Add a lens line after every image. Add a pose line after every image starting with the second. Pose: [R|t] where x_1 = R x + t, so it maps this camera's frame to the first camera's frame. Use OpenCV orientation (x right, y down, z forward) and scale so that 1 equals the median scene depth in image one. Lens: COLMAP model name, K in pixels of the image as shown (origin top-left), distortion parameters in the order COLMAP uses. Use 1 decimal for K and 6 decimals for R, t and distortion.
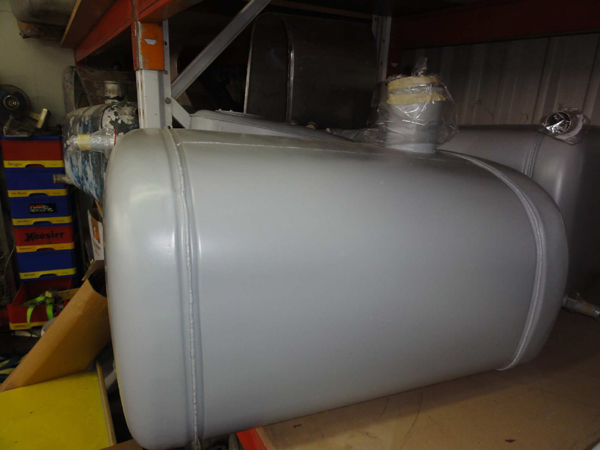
lens RADIAL K [[426.3, 0, 300.0], [0, 426.3, 225.0], [0, 0, 1]] dist [0.005106, 0.001084]
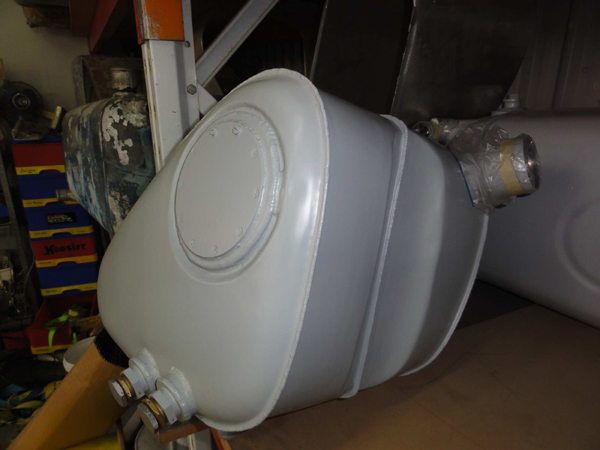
lens RADIAL K [[426.3, 0, 300.0], [0, 426.3, 225.0], [0, 0, 1]] dist [0.005106, 0.001084]
pose [[0.997392, -0.027266, -0.066833, -0.044508], [0.029431, 0.999066, 0.031625, -0.041527], [0.065908, -0.033509, 0.997263, 0.146935]]
